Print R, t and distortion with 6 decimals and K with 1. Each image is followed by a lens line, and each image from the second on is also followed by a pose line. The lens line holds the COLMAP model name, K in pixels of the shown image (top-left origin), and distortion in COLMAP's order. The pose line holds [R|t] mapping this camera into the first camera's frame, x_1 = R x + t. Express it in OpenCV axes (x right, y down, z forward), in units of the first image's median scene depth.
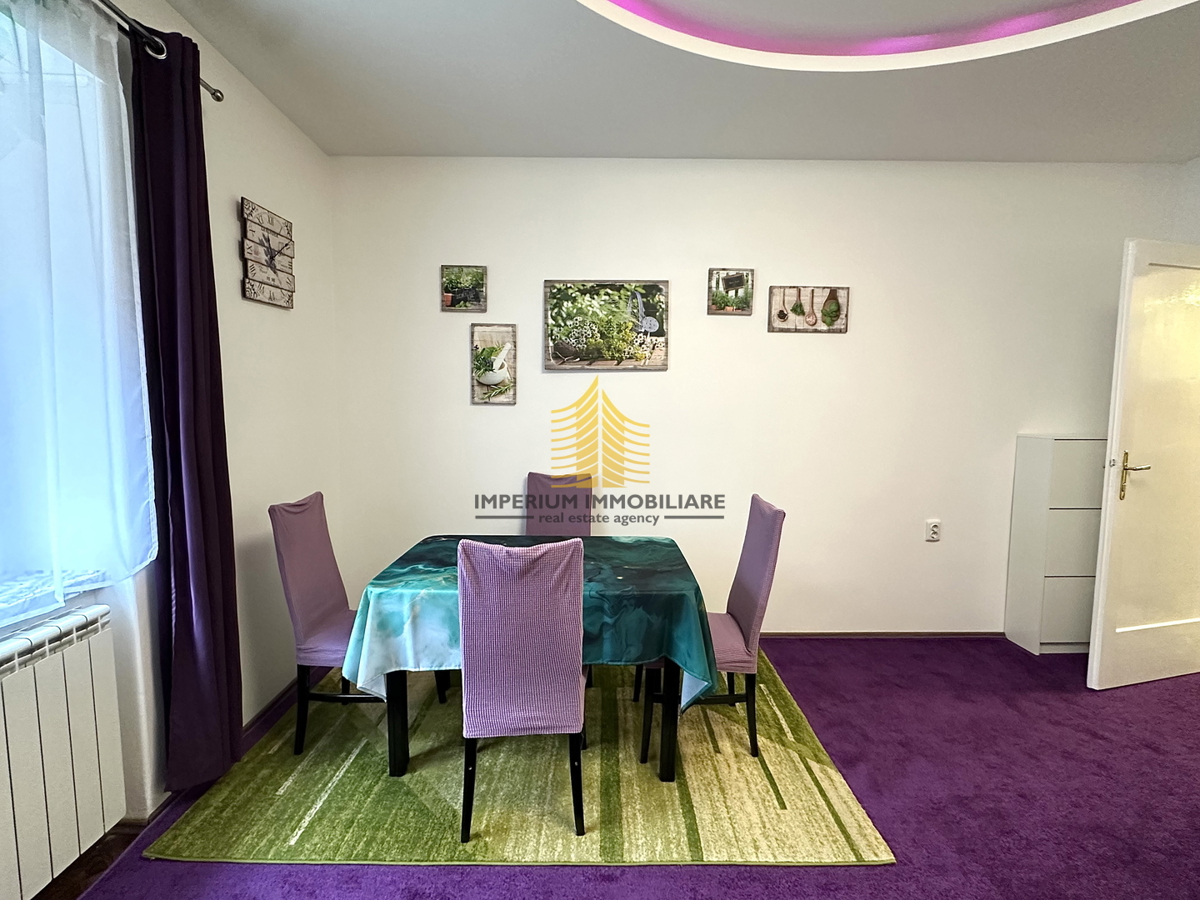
lens RADIAL K [[555.6, 0, 598.3], [0, 555.6, 452.1], [0, 0, 1]] dist [-0.005890, 0.000444]
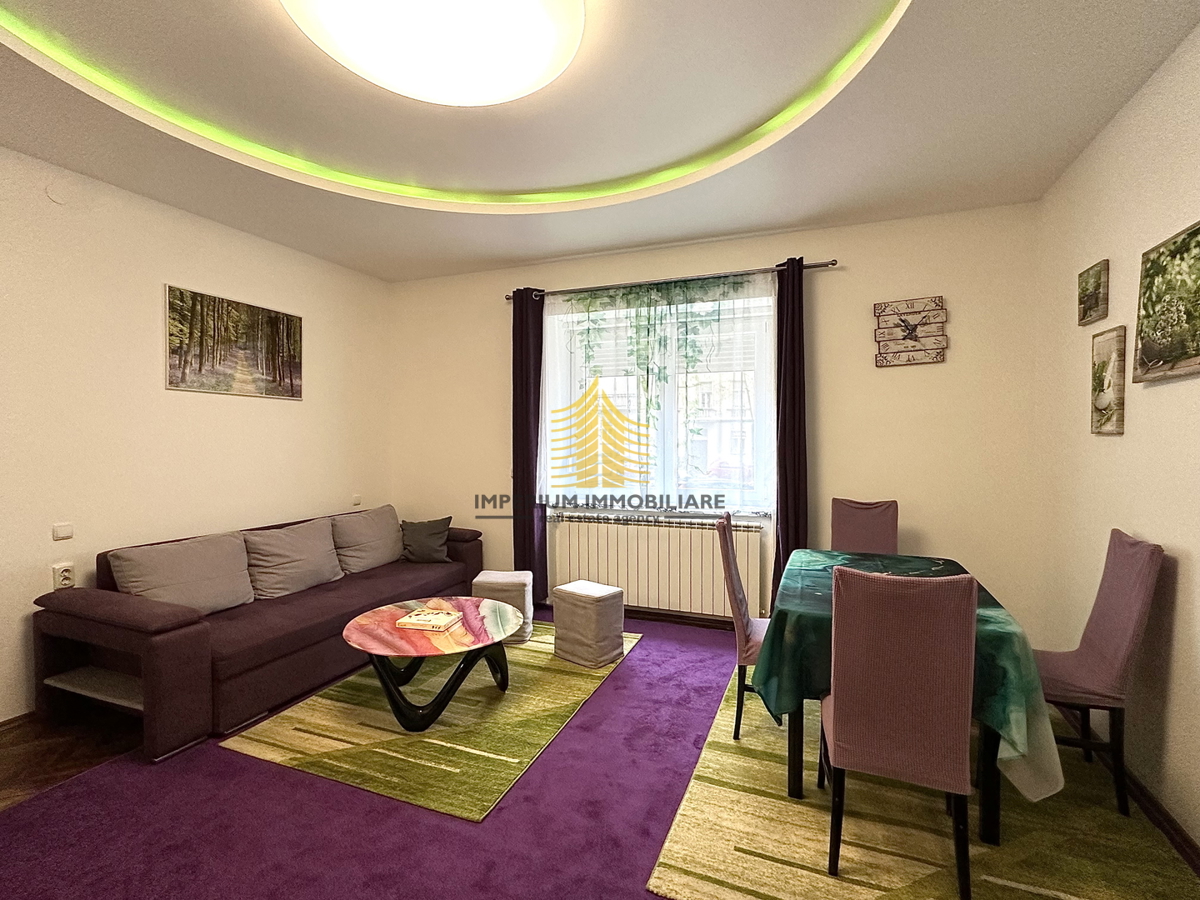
lens RADIAL K [[555.6, 0, 600.5], [0, 555.6, 452.1], [0, 0, 1]] dist [-0.005890, 0.000444]
pose [[-0.383136, 0.020529, -0.923464, 0.796835], [-0.079492, 0.995311, 0.055106, -0.049095], [0.920265, 0.094521, -0.379708, 0.662510]]
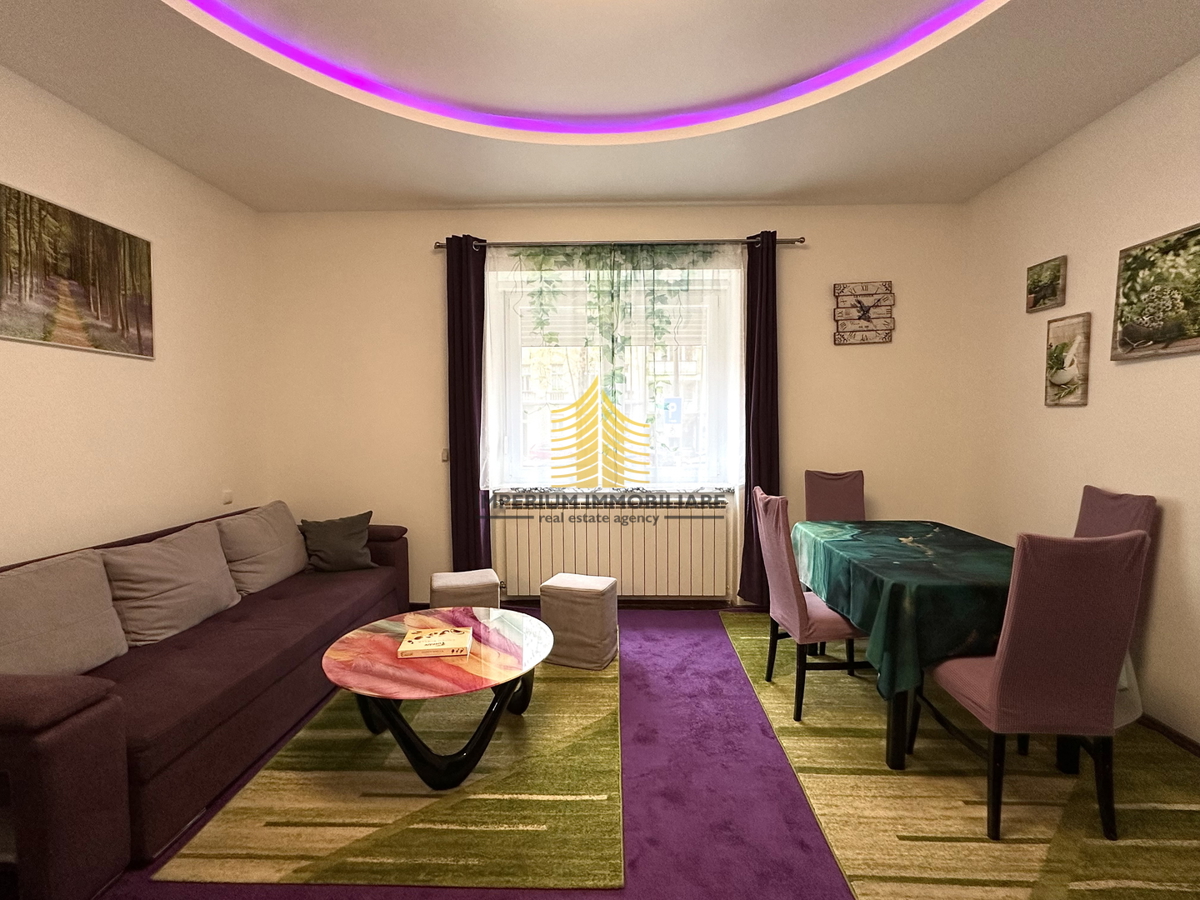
lens RADIAL K [[555.6, 0, 601.1], [0, 555.6, 452.0], [0, 0, 1]] dist [-0.005890, 0.000444]
pose [[-0.044982, 0.051619, -0.997653, 0.754664], [-0.080229, 0.995252, 0.055112, -0.001031], [0.995761, 0.082519, -0.040627, 0.302216]]
